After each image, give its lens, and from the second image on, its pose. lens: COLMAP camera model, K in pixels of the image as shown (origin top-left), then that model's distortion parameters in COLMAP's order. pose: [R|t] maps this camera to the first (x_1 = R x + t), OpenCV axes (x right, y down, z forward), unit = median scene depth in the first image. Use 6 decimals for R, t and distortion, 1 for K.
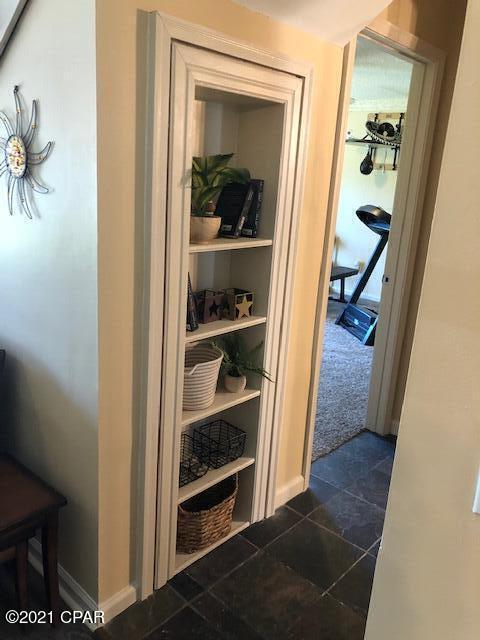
lens RADIAL K [[524.4, 0, 240.5], [0, 524.4, 319.7], [0, 0, 1]] dist [0.033511, -0.032194]
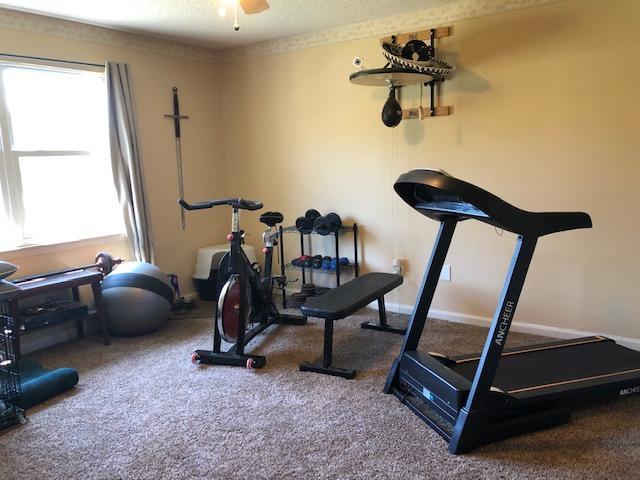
lens RADIAL K [[524.4, 0, 319.7], [0, 524.4, 239.6], [0, 0, 1]] dist [0.033511, -0.032194]
pose [[0.986122, -0.122591, 0.111962, 0.068546], [0.134628, 0.985086, -0.107148, -0.090763], [-0.097157, 0.120734, 0.987919, 0.425394]]
